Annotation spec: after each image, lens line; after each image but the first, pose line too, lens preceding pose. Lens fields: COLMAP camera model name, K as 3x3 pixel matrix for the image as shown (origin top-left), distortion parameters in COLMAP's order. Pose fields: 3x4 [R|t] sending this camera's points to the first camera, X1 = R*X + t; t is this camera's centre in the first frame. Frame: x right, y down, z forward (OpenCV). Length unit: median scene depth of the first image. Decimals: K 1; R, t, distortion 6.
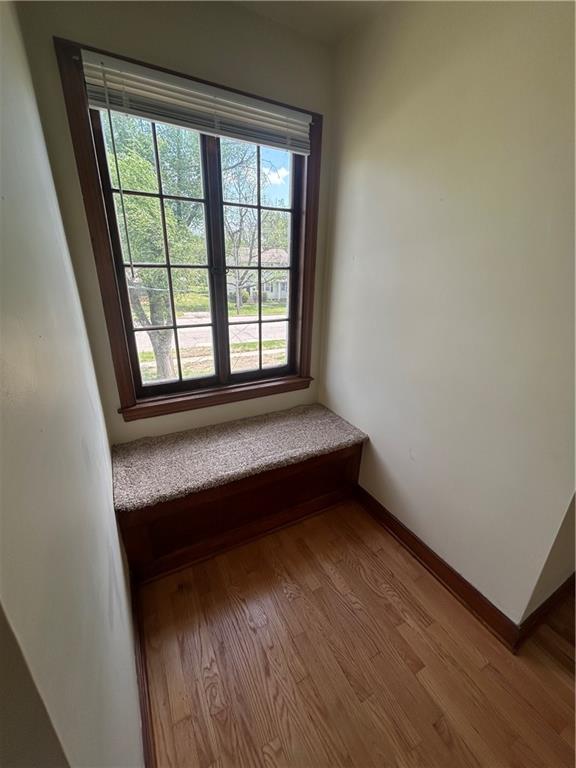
lens RADIAL K [[311.8, 0, 288.0], [0, 311.8, 384.0], [0, 0, 1]] dist [-0.000565, 0.000309]
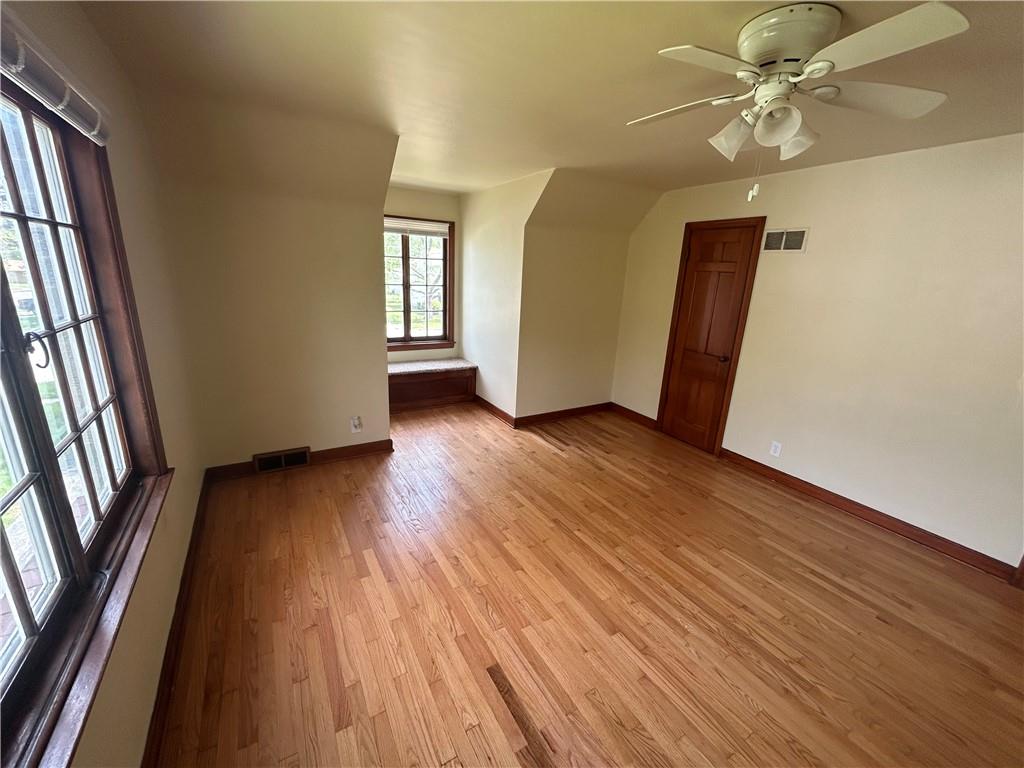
lens RADIAL K [[415.8, 0, 512.0], [0, 415.8, 384.0], [0, 0, 1]] dist [-0.000565, 0.000309]
pose [[0.998244, 0.011237, 0.058167, 0.351610], [-0.006427, 0.996593, -0.082223, 0.554879], [-0.058893, 0.081705, 0.994915, -1.901875]]
